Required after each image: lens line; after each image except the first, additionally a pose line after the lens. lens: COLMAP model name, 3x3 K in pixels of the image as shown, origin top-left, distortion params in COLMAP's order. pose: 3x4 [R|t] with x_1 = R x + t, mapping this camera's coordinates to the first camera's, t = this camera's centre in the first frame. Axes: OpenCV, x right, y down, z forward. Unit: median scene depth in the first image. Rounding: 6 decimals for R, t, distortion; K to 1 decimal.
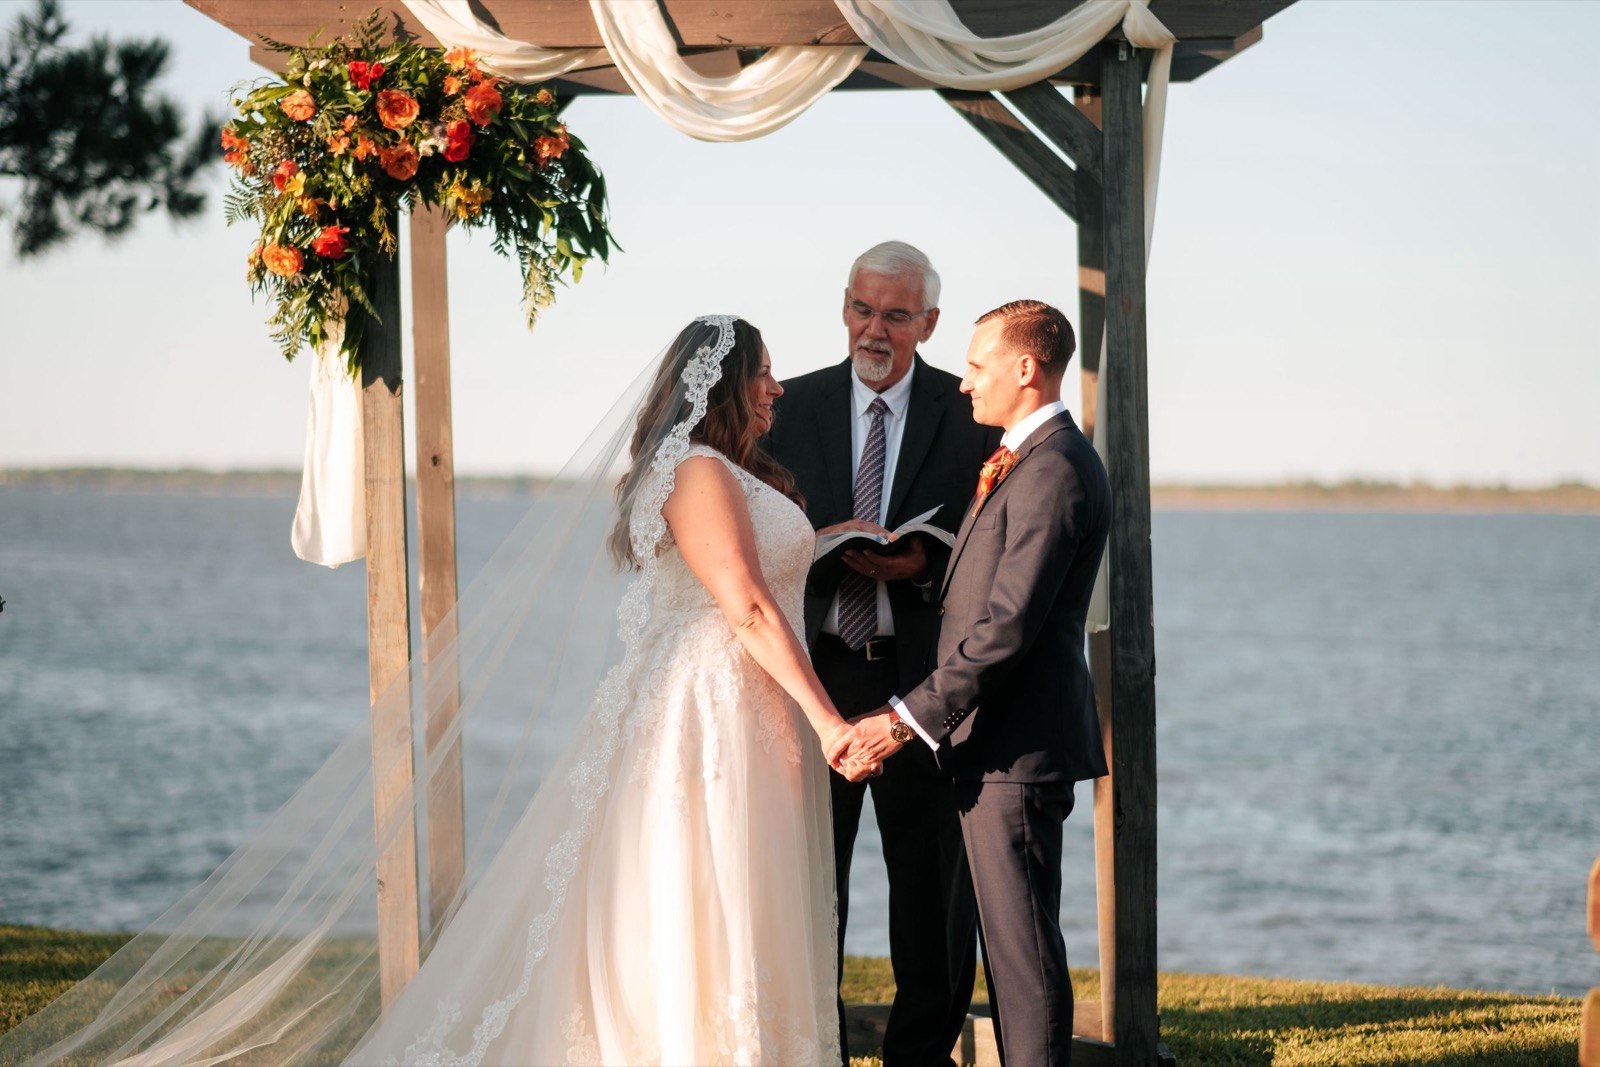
lens RADIAL K [[3941.3, 0, 837.7], [0, 3941.3, 545.2], [0, 0, 1]] dist [0.051573, 0.000000]
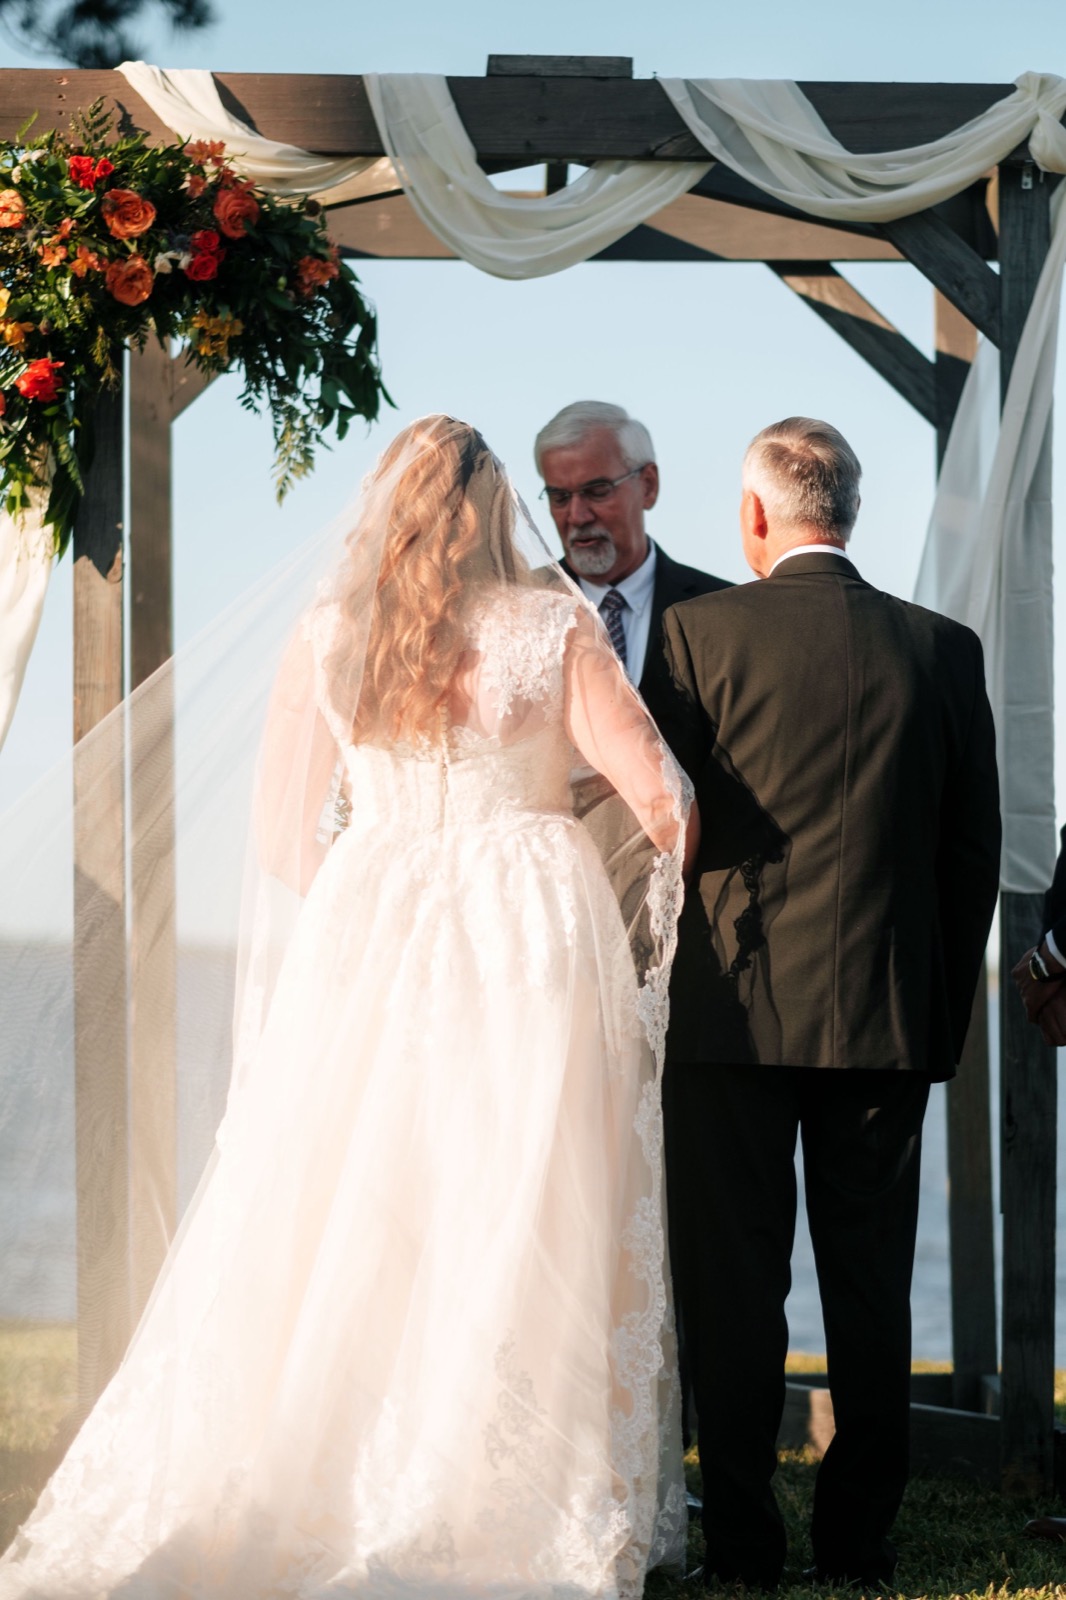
lens RADIAL K [[3941.3, 0, 534.6], [0, 3941.3, 808.9], [0, 0, 1]] dist [0.051573, 0.000000]
pose [[0.999667, 0.022535, 0.012543, -0.035935], [-0.021809, 0.998232, -0.055298, 0.050892], [-0.013767, 0.055006, 0.998391, 0.203426]]
